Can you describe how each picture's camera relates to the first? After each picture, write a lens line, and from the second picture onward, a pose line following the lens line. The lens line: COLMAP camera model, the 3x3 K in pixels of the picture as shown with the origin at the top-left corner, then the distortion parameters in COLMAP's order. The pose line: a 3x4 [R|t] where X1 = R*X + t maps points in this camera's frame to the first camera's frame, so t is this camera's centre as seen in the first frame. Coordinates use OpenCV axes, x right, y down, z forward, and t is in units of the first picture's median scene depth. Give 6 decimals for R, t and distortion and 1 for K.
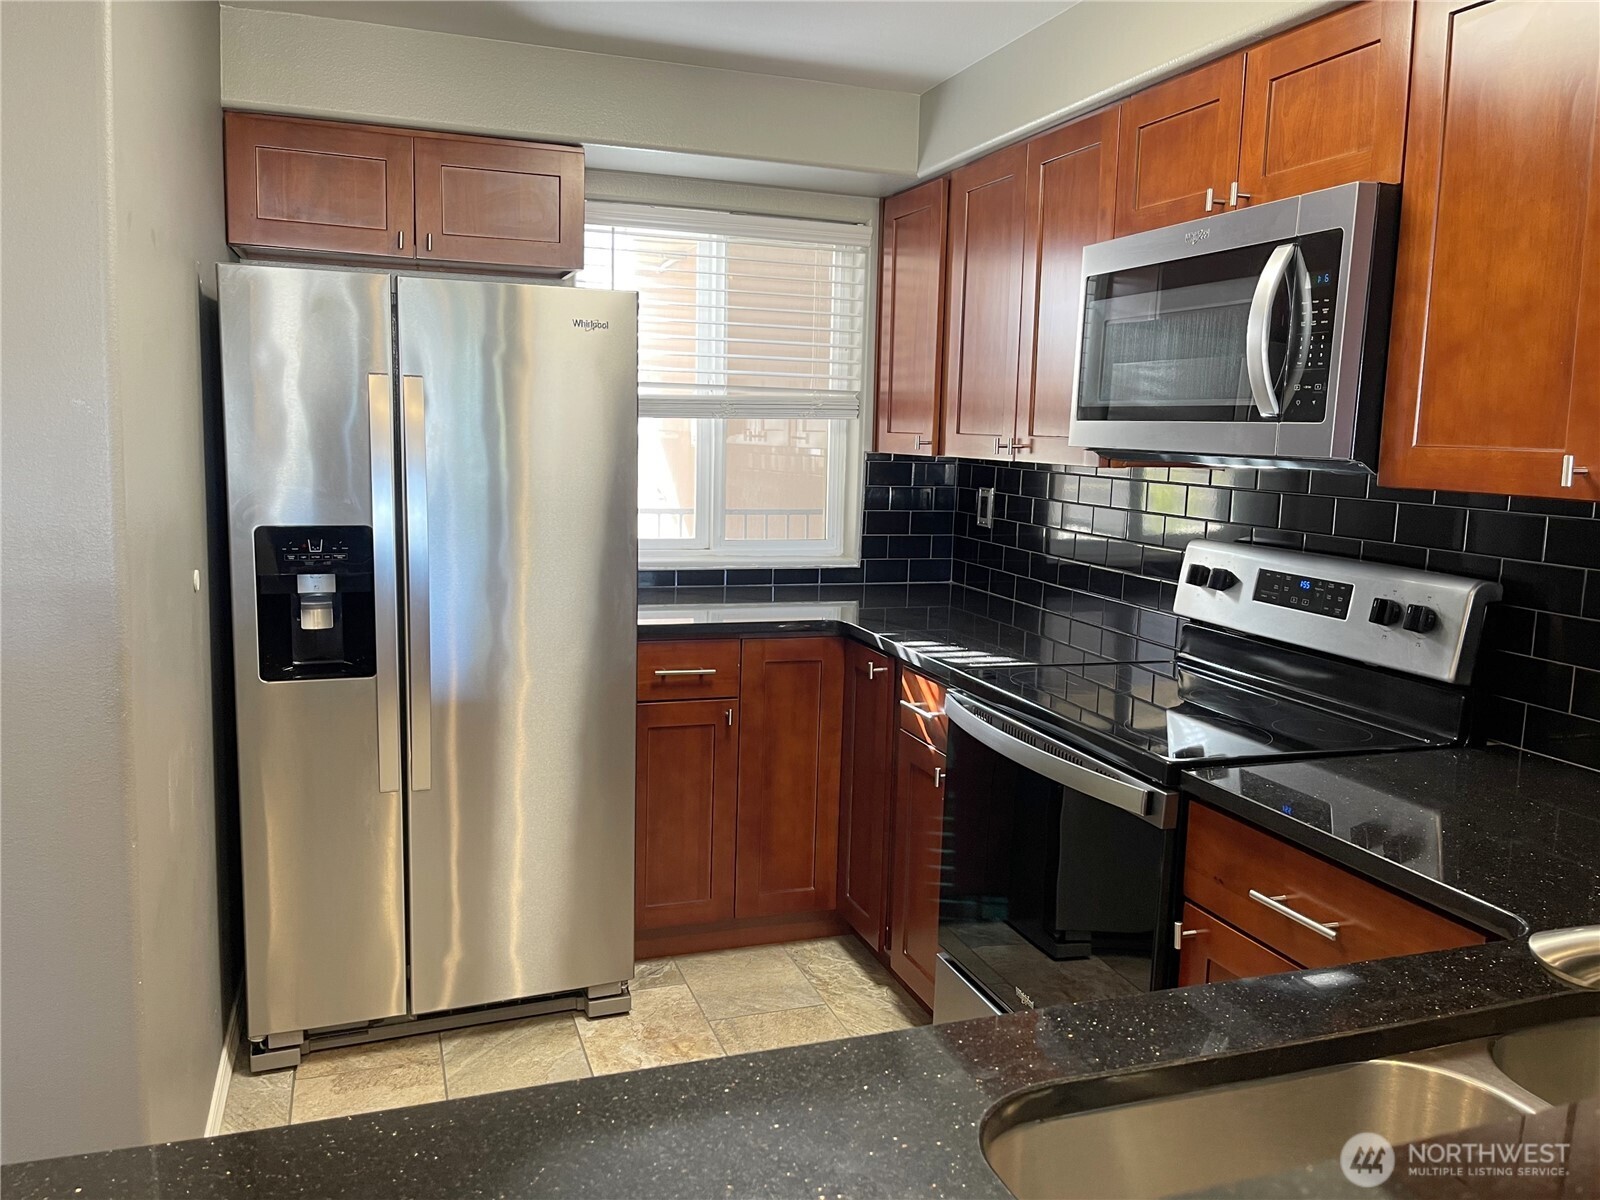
lens RADIAL K [[1229.6, 0, 790.0], [0, 1229.6, 599.3], [0, 0, 1]] dist [0.065303, -0.109145]
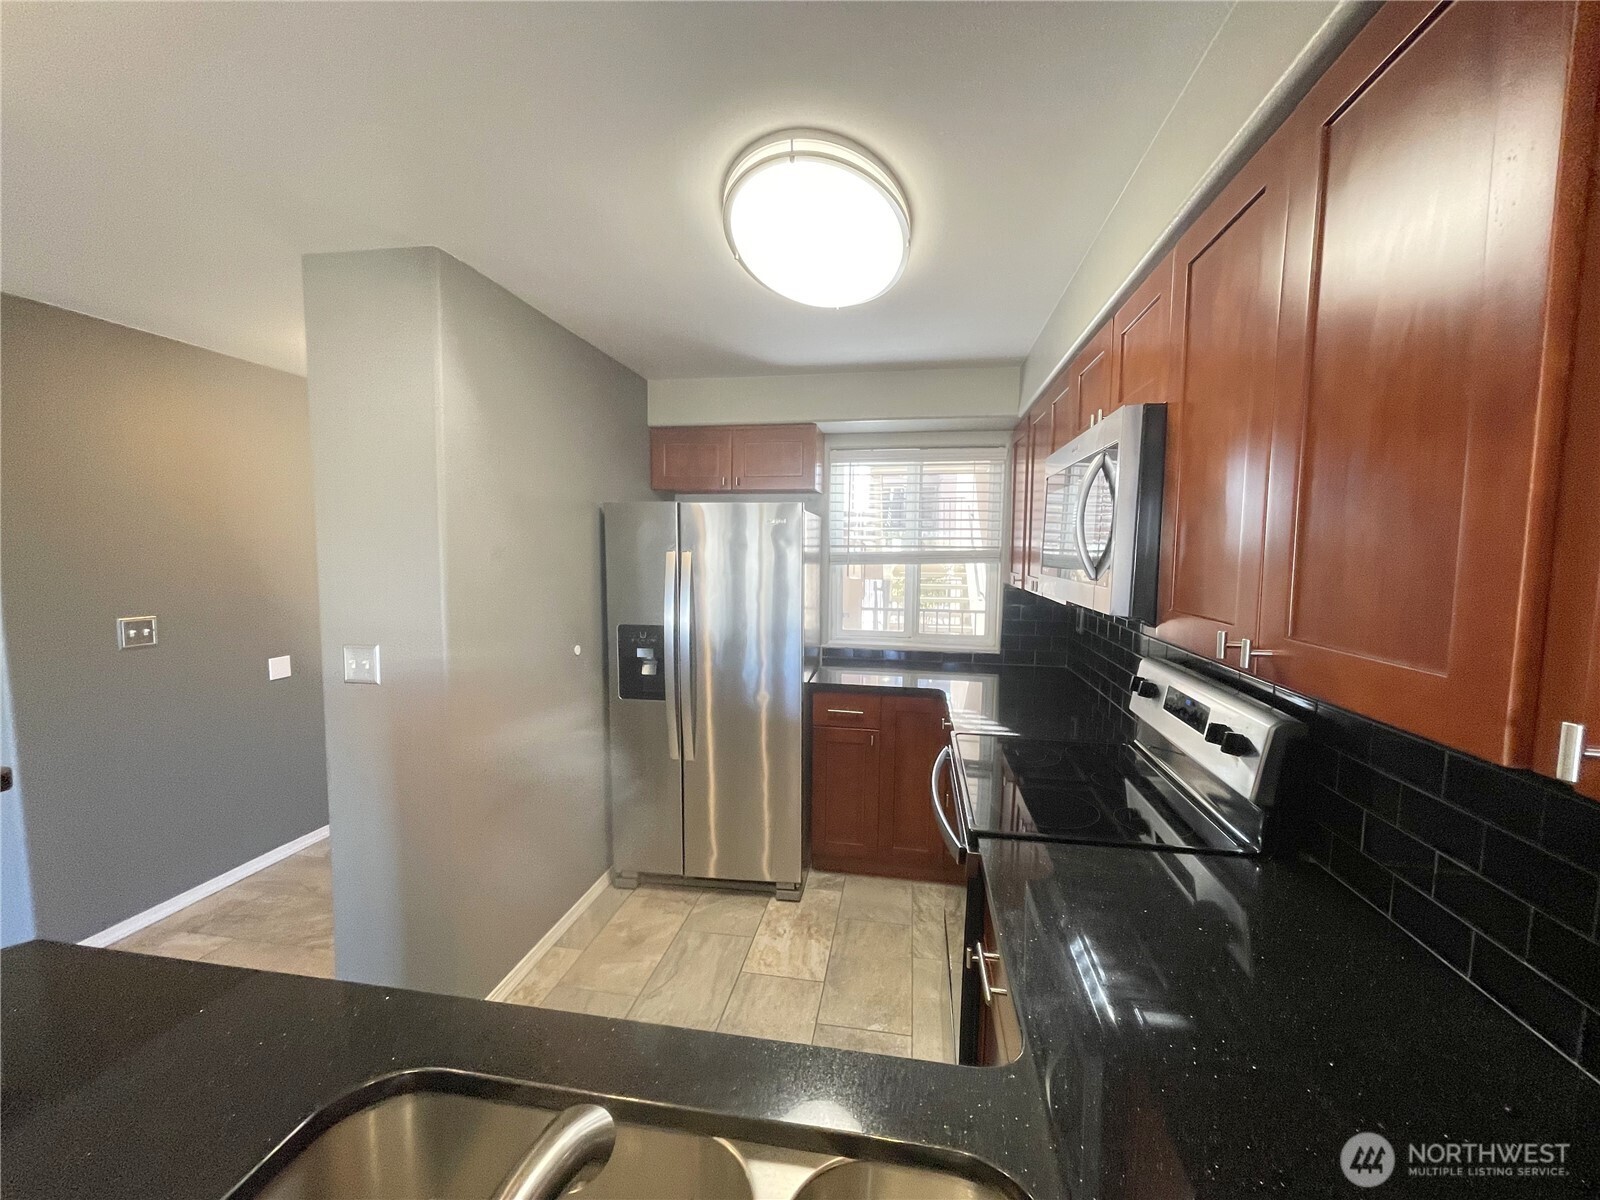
lens RADIAL K [[645.3, 0, 799.4], [0, 645.3, 604.8], [0, 0, 1]] dist [-0.000638, -0.000056]
pose [[0.875444, 0.024829, -0.482682, 0.283738], [-0.053261, 0.997553, -0.045285, -0.045713], [0.480376, 0.065353, 0.874624, 0.147778]]
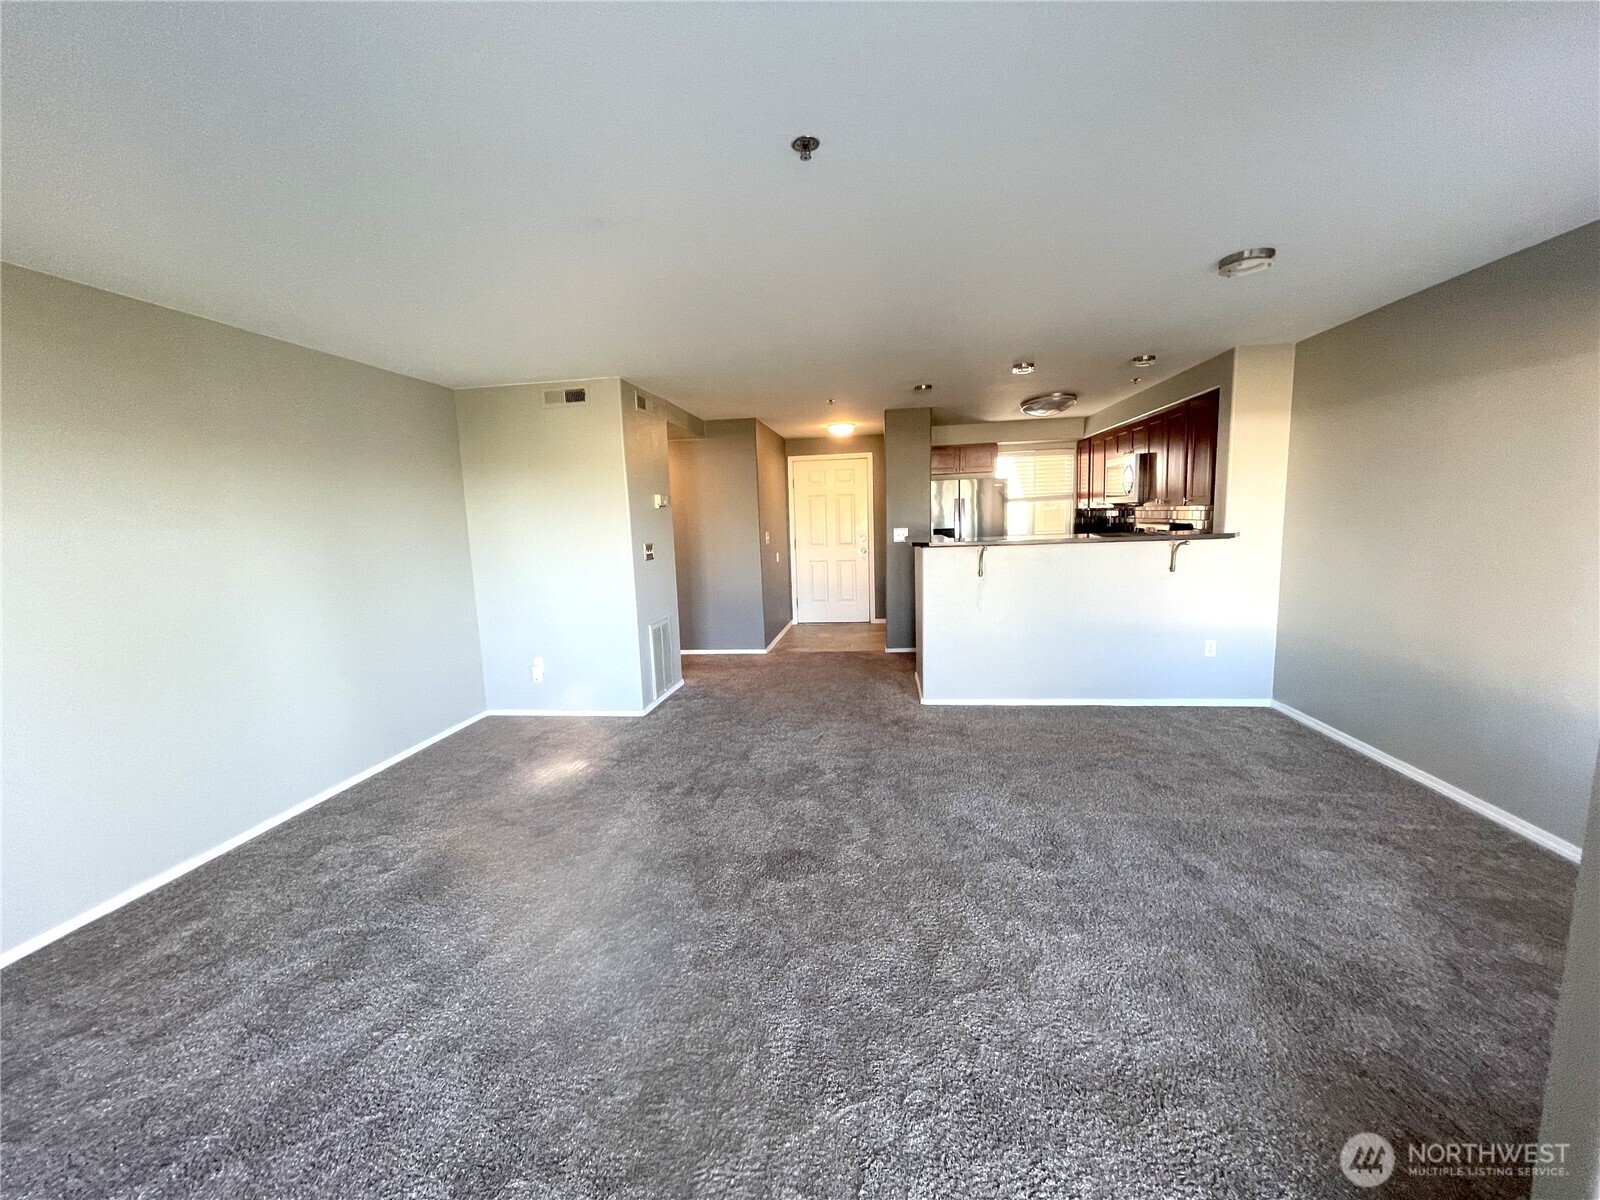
lens RADIAL K [[656.6, 0, 797.5], [0, 656.6, 604.7], [0, 0, 1]] dist [0.000404, -0.000023]
pose [[0.893736, 0.000490, -0.448593, 0.245682], [-0.000592, 1.000000, -0.000086, 0.209925], [0.448593, 0.000342, 0.893736, -1.405989]]
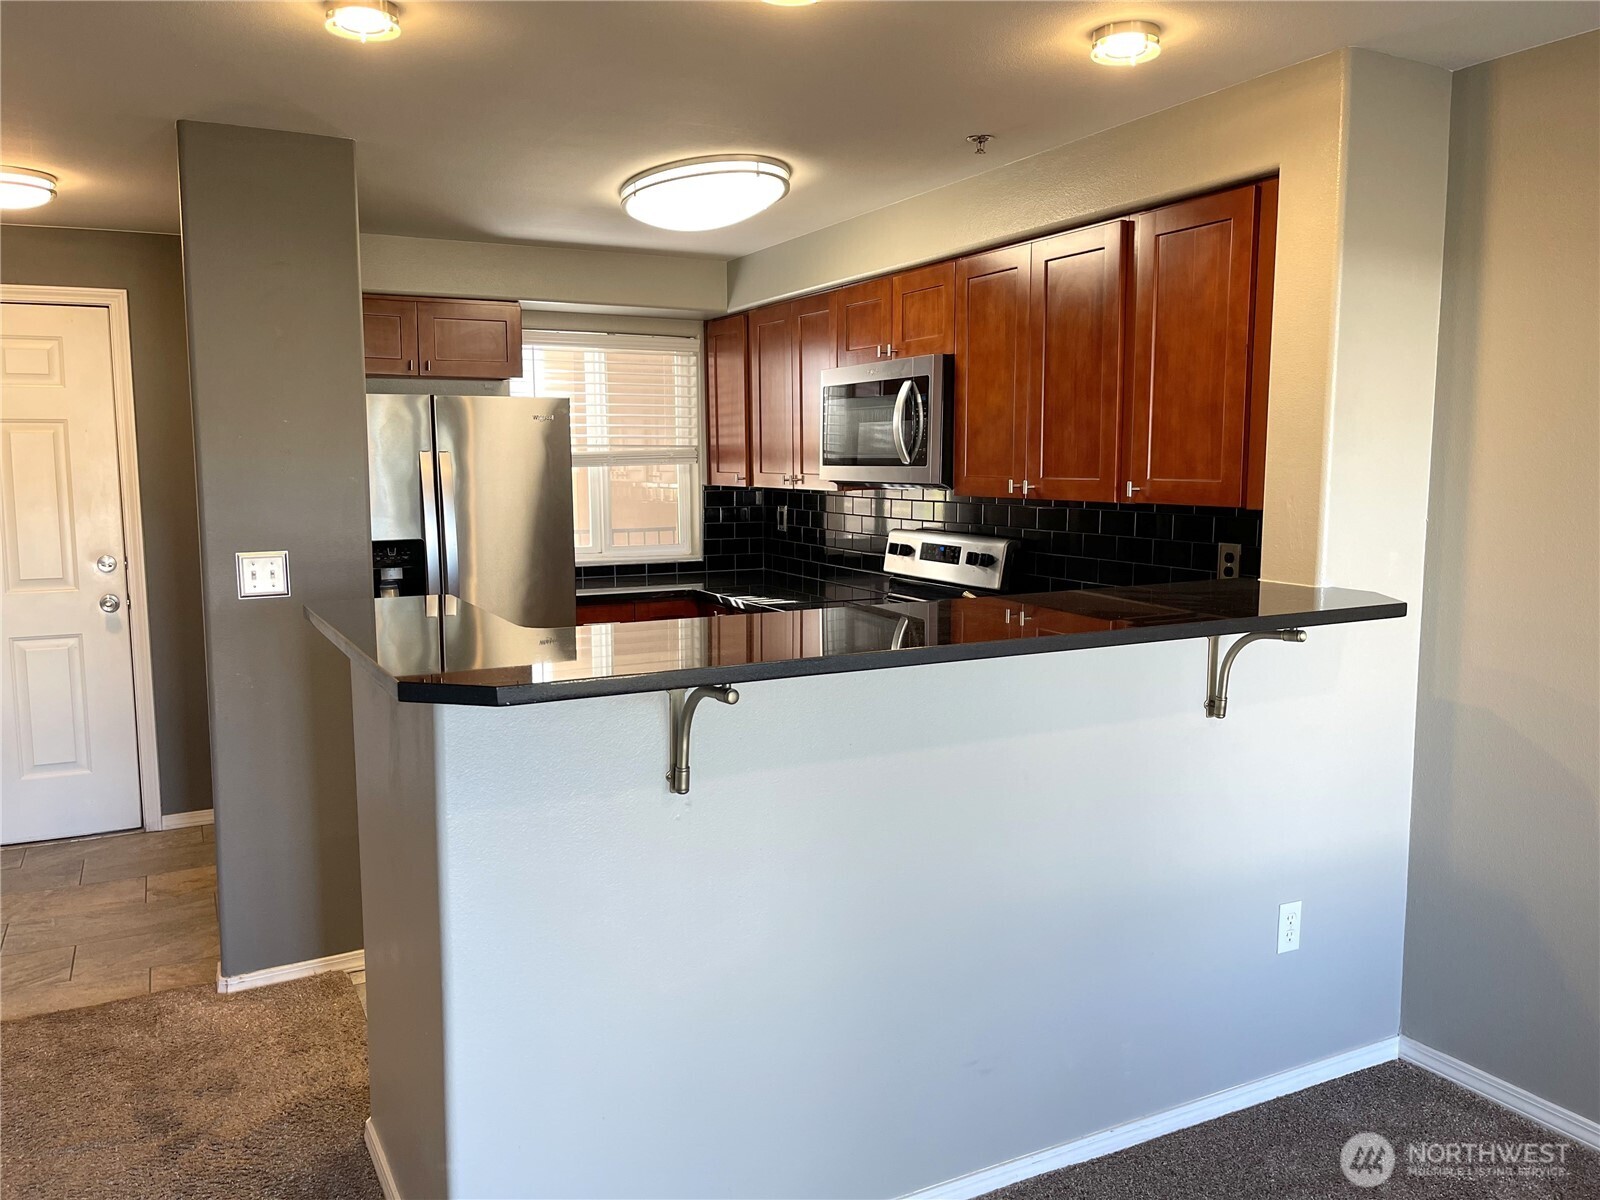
lens RADIAL K [[1221.6, 0, 798.2], [0, 1221.6, 608.2], [0, 0, 1]] dist [0.067066, -0.101950]
pose [[0.988070, -0.049275, 0.145912, -0.060601], [0.051317, 0.998630, -0.010258, 0.064738], [-0.145206, 0.017623, 0.989244, -0.613502]]
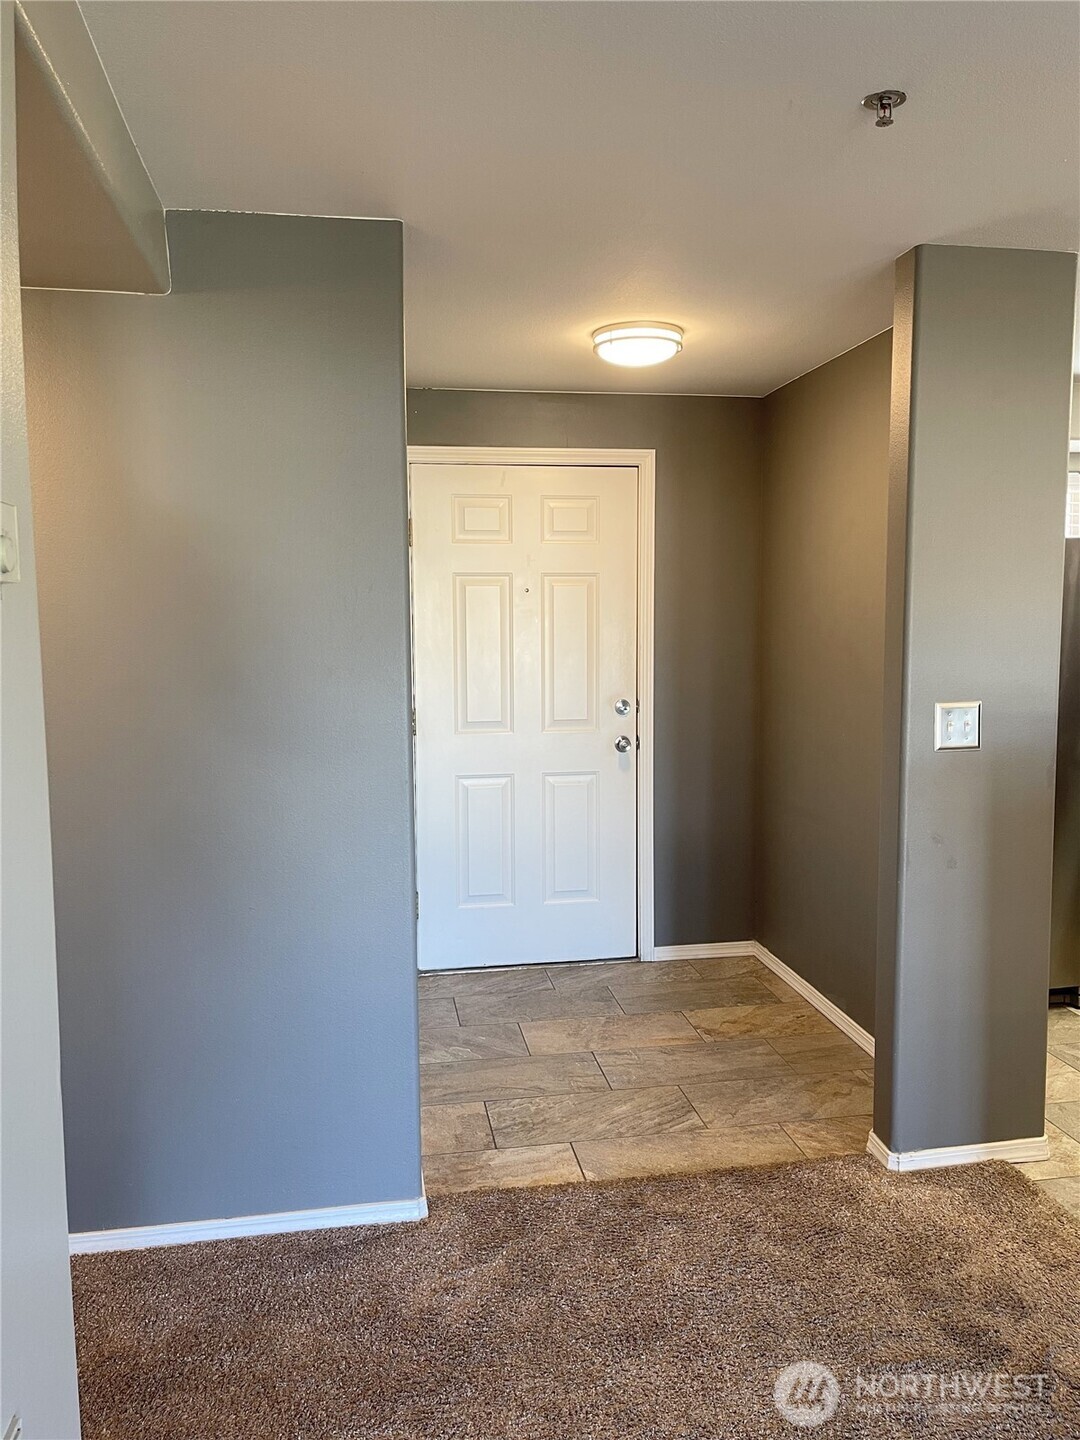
lens RADIAL K [[1099.4, 0, 540.0], [0, 1099.4, 720.0], [0, 0, 1]] dist [0.067066, -0.101950]
pose [[0.986338, -0.020630, -0.163435, -0.532682], [0.013499, 0.998913, -0.044623, 0.032316], [0.164178, 0.041807, 0.985544, -0.434183]]
